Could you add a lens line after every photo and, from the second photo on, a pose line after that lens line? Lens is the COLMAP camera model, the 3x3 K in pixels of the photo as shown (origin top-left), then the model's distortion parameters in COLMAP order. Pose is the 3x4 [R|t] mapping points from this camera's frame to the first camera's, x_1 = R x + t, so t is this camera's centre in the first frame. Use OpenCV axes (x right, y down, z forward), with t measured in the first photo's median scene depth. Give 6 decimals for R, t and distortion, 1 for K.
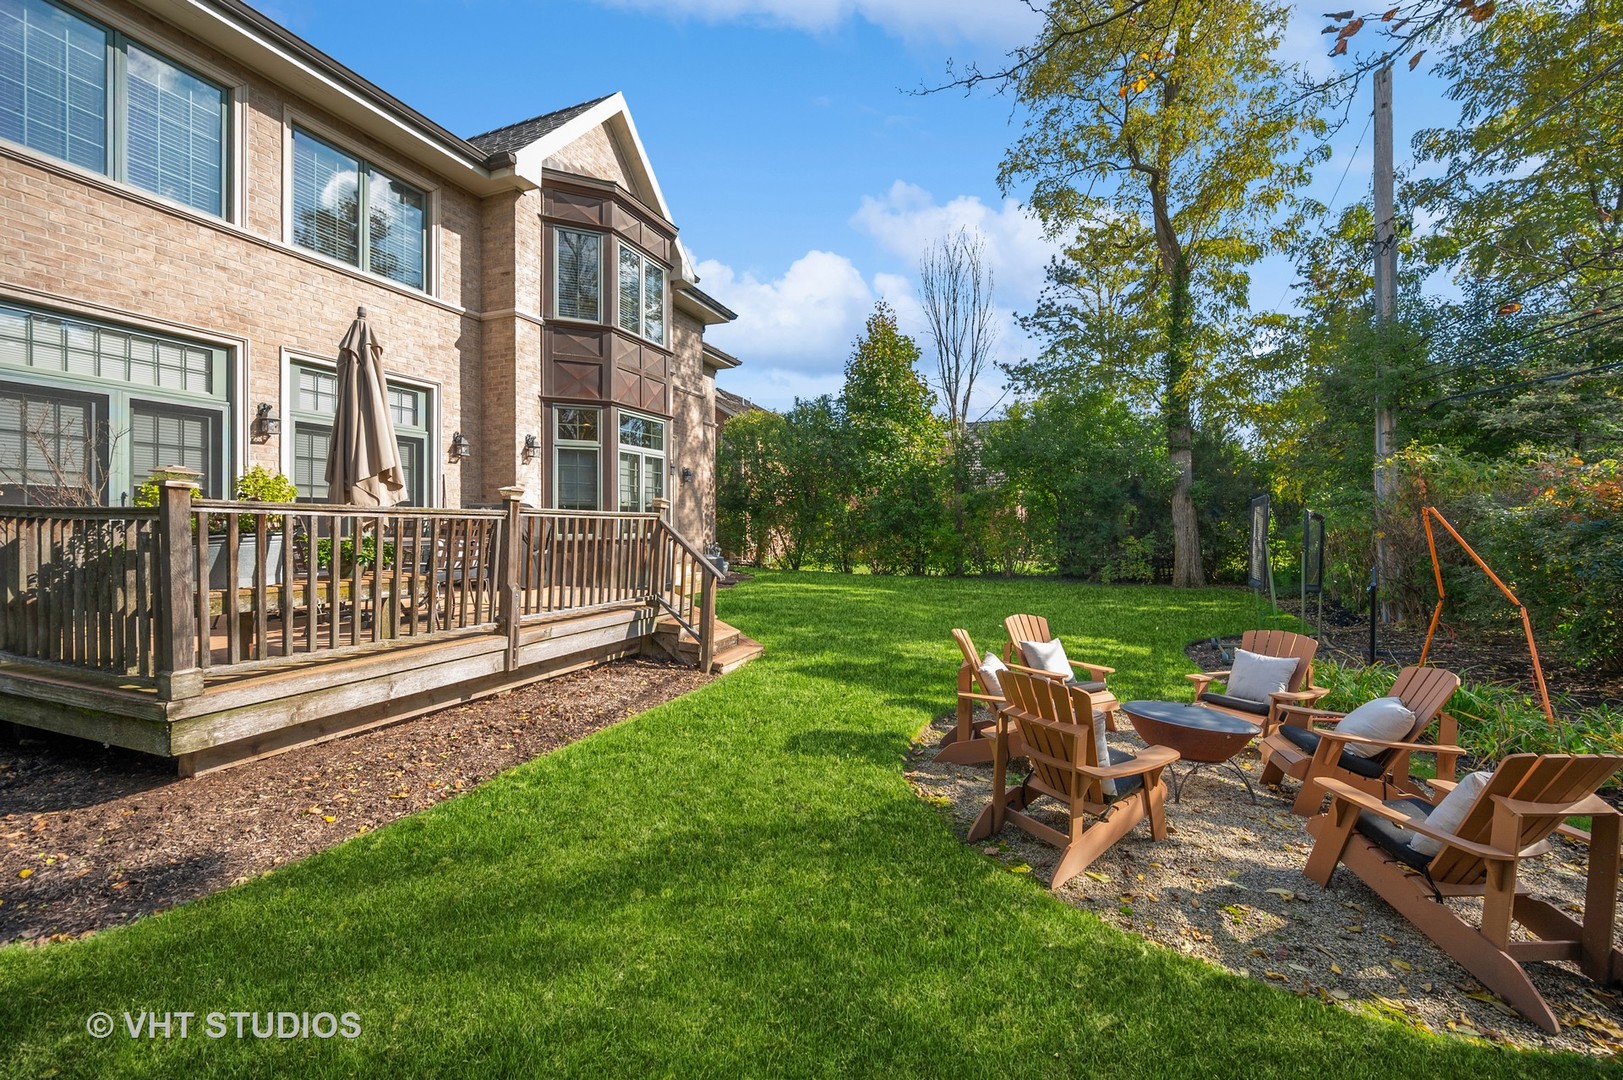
lens RADIAL K [[673.3, 0, 809.1], [0, 673.3, 528.9], [0, 0, 1]] dist [-0.000239, 0.000627]
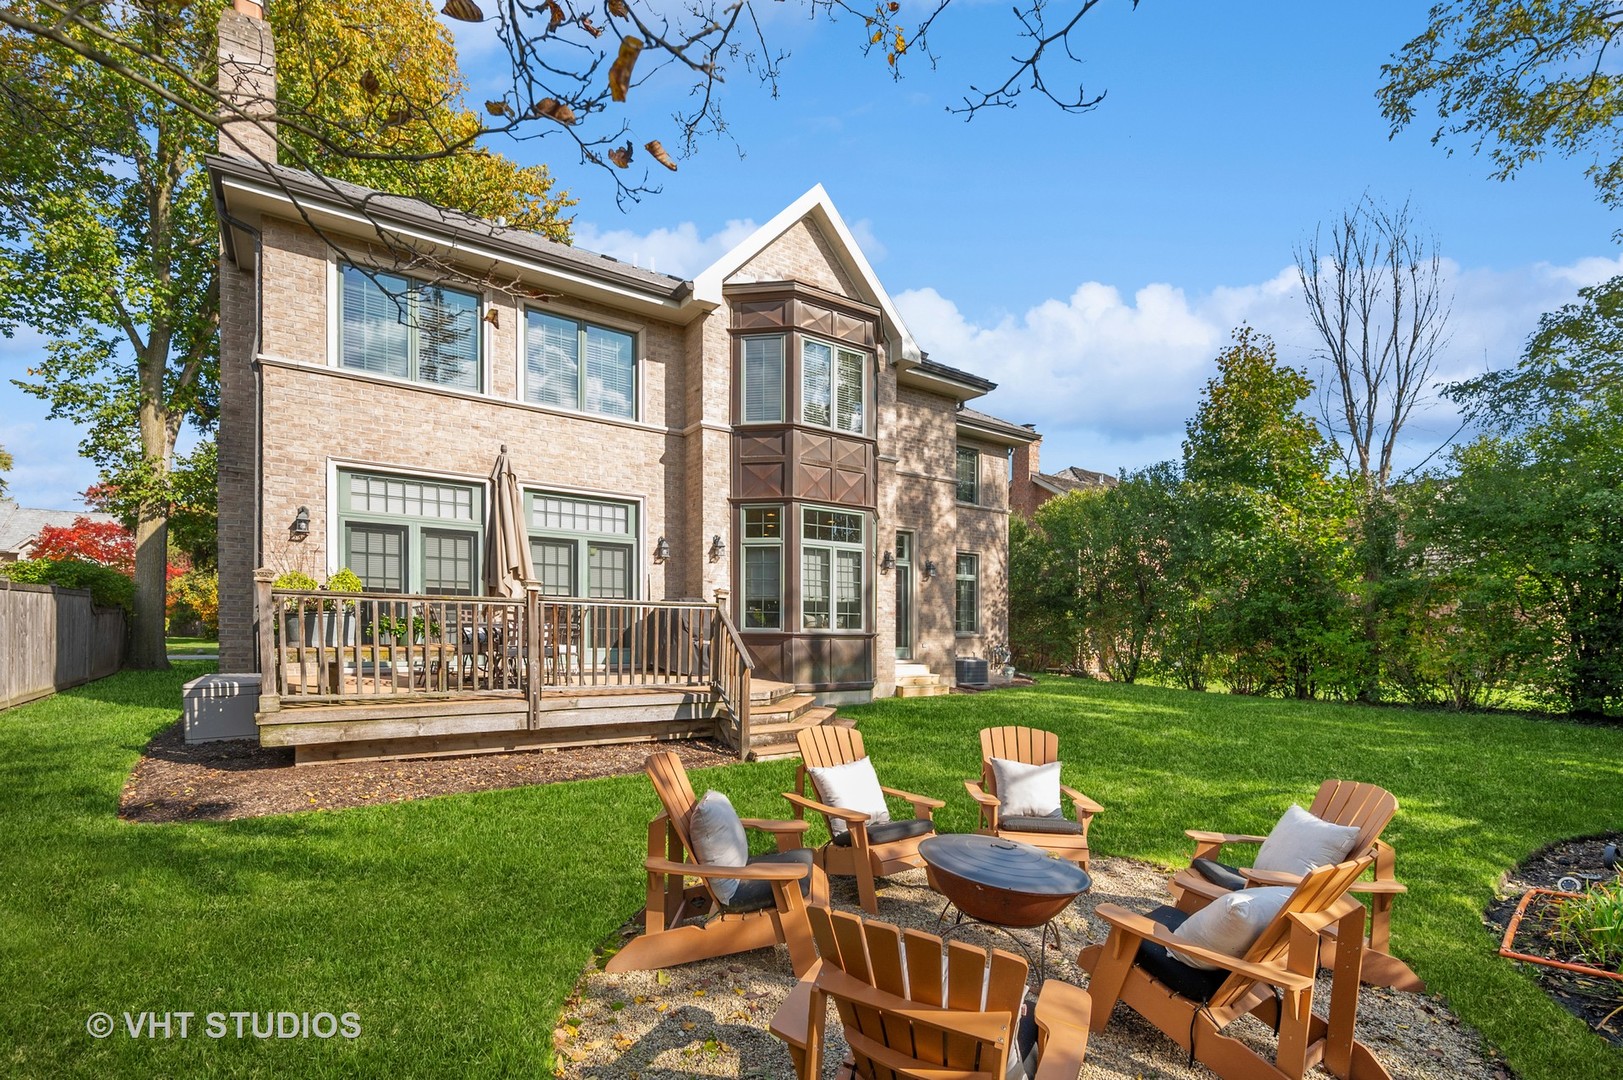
lens RADIAL K [[744.2, 0, 784.3], [0, 744.2, 637.8], [0, 0, 1]] dist [0.004340, -0.000926]
pose [[0.822536, 0.019346, -0.568384, 0.361440], [-0.016350, 0.999813, 0.010371, 0.011148], [0.568479, 0.000763, 0.822698, 0.075413]]
